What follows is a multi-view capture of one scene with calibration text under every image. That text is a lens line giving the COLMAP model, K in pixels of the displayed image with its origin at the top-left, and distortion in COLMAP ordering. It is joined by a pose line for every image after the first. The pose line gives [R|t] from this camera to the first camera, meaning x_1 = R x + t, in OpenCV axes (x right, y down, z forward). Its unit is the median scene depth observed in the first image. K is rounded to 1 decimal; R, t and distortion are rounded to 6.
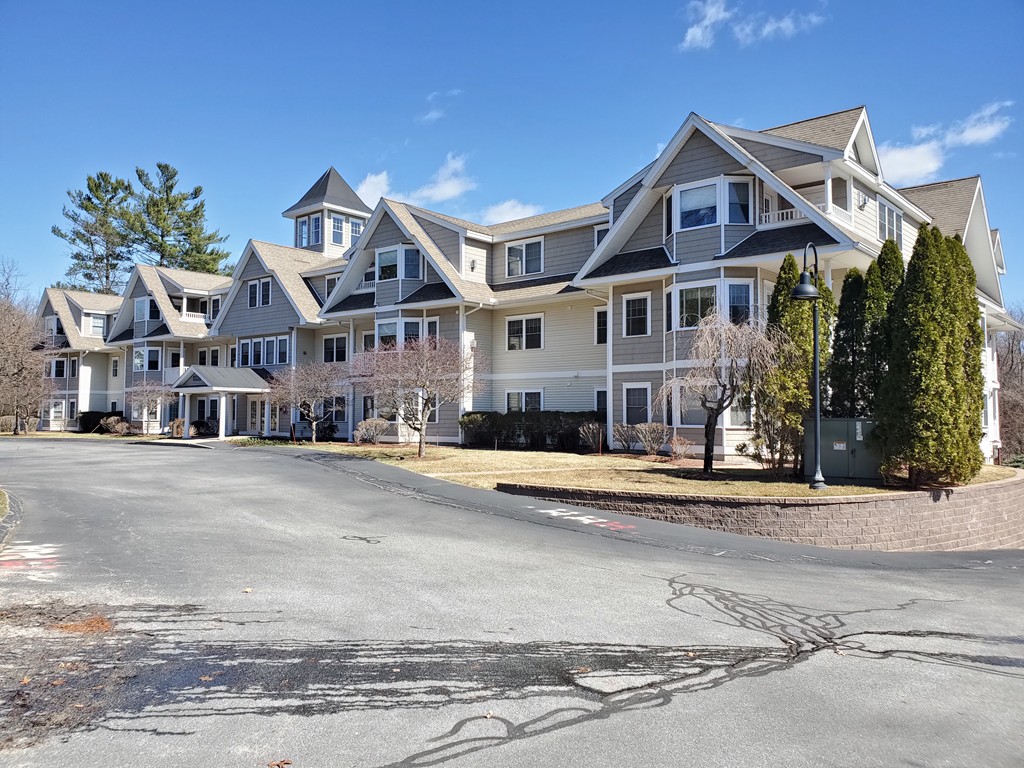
lens RADIAL K [[815.8, 0, 512.0], [0, 815.8, 384.0], [0, 0, 1]] dist [-0.000712, -0.000353]
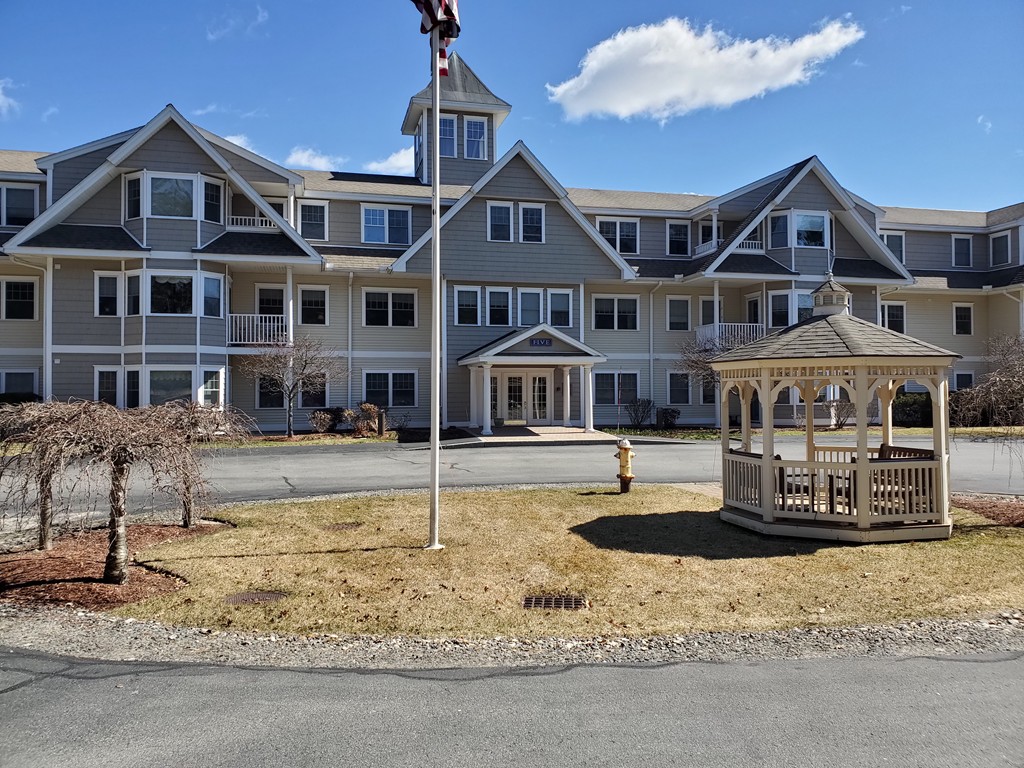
lens RADIAL K [[645.8, 0, 512.0], [0, 645.8, 384.0], [0, 0, 1]] dist [0.050642, 0.000610]
pose [[0.626079, 0.011420, 0.779676, -0.152582], [-0.025211, 0.999666, 0.005602, 0.004829], [-0.779352, -0.023164, 0.626158, 0.134363]]
